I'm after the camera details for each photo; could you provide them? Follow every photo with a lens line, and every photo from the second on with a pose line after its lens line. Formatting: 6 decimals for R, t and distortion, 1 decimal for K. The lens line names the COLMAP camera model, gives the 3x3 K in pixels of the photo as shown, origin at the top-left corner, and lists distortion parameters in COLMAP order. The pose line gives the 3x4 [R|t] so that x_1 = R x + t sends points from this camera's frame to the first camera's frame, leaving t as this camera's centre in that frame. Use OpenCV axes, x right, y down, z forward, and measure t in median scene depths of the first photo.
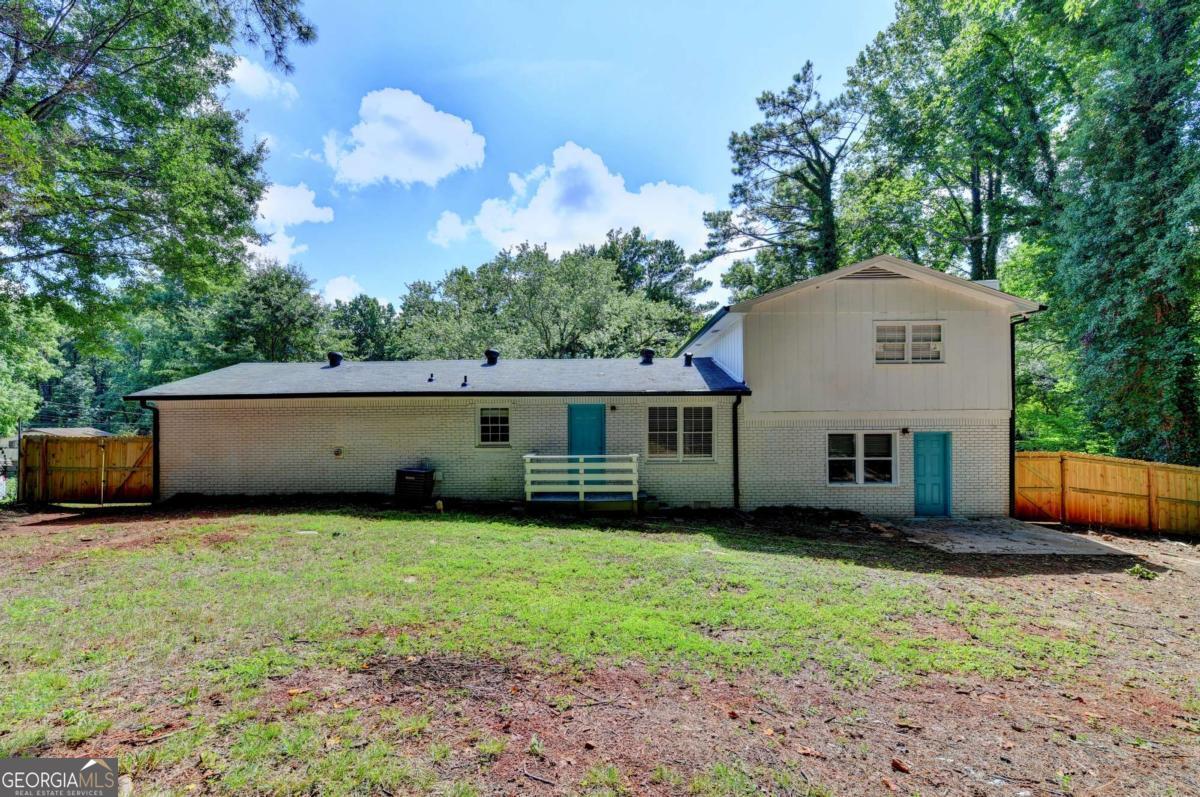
lens RADIAL K [[488.4, 0, 601.7], [0, 488.4, 414.2], [0, 0, 1]] dist [-0.003073, -0.000441]
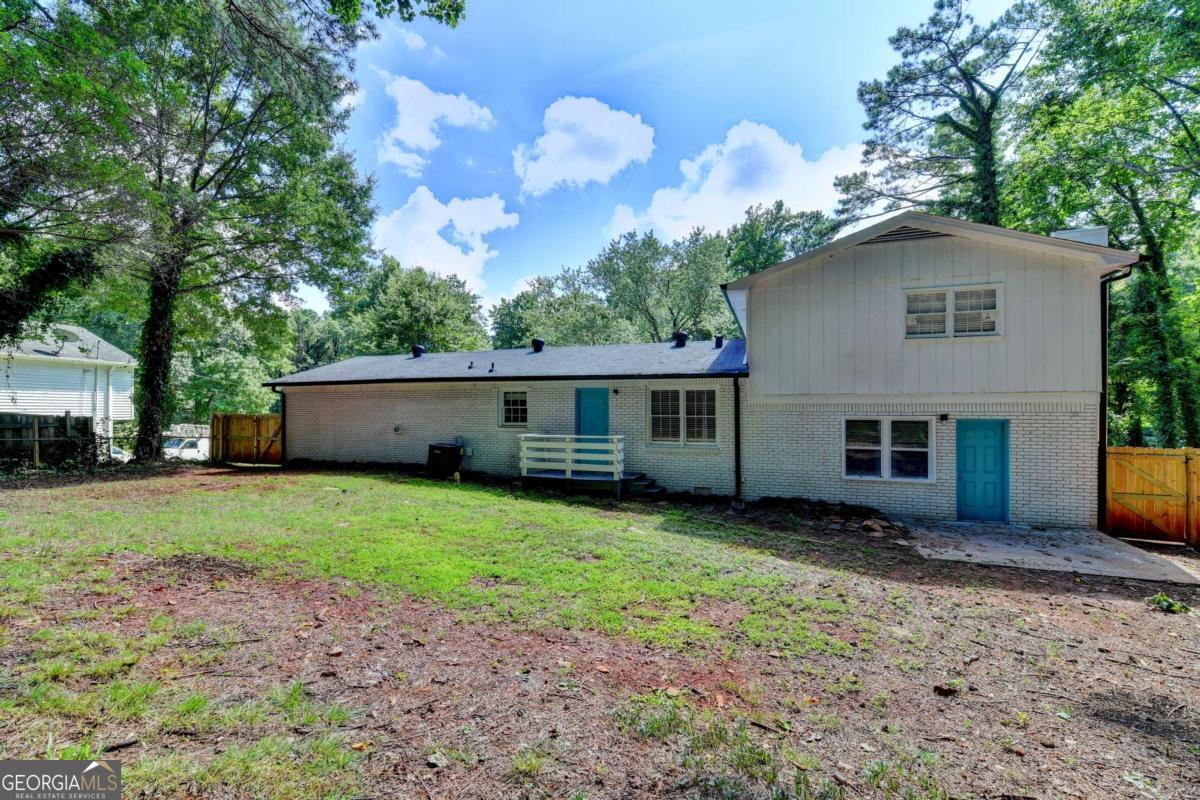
lens RADIAL K [[498.1, 0, 600.1], [0, 498.1, 403.6], [0, 0, 1]] dist [-0.002198, -0.000758]
pose [[0.950307, 0.005274, -0.311268, 0.246130], [-0.005084, 0.999986, 0.001422, 0.009173], [0.311271, 0.000231, 0.950321, -0.002367]]
